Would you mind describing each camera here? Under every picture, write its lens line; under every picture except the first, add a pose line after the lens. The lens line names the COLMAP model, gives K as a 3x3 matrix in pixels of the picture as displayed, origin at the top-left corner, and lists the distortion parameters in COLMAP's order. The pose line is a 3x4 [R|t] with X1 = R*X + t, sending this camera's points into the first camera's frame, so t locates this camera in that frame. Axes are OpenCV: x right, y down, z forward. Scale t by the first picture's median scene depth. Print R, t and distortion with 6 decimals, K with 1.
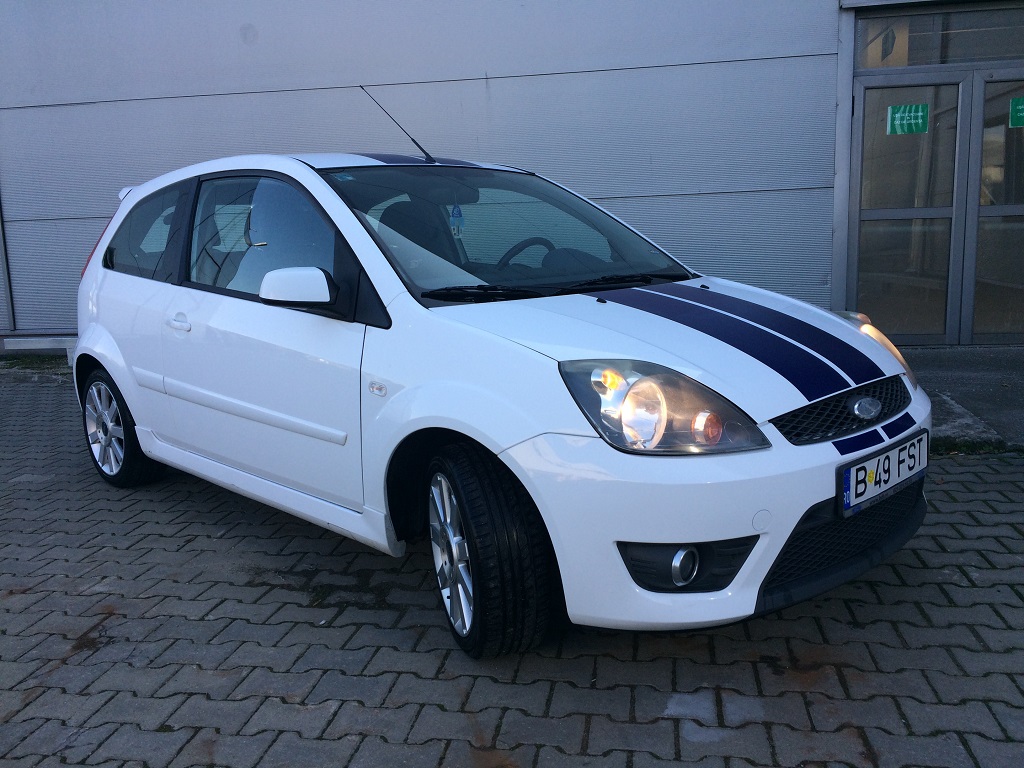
lens RADIAL K [[878.8, 0, 507.7], [0, 878.8, 377.7], [0, 0, 1]] dist [0.089073, -0.133734]
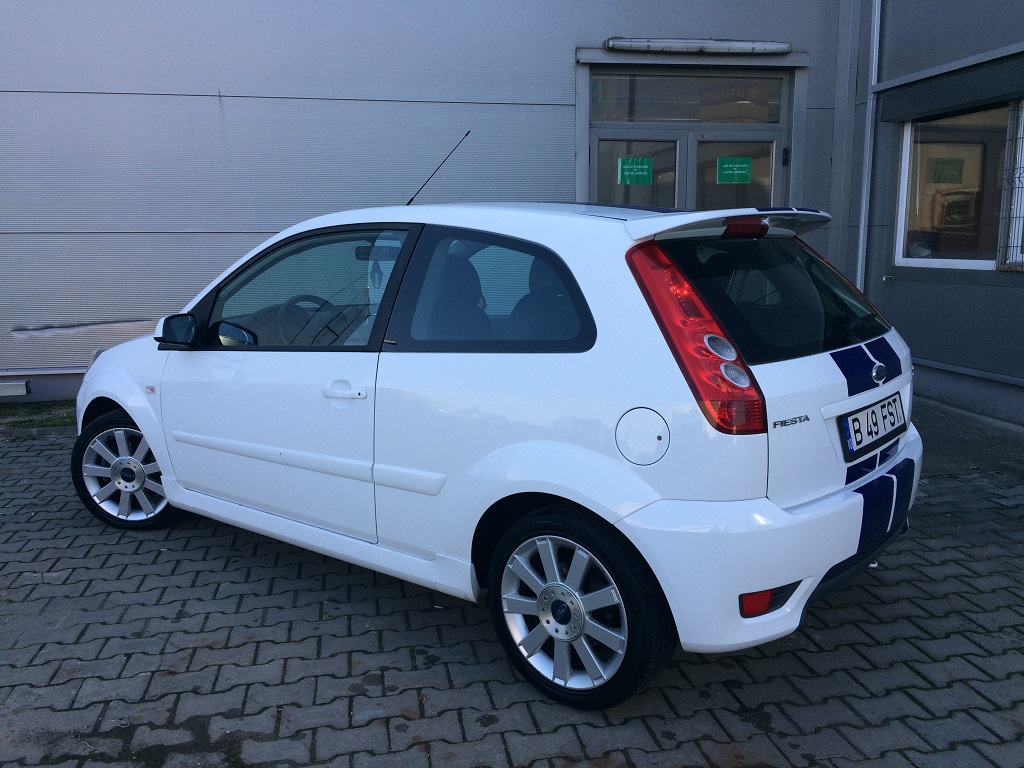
lens RADIAL K [[878.8, 0, 507.7], [0, 878.8, 377.7], [0, 0, 1]] dist [0.089073, -0.133734]
pose [[0.938625, -0.027931, 0.343807, -0.184177], [0.031533, 0.999491, -0.004888, -0.097557], [-0.343495, 0.015429, 0.939028, 0.122613]]
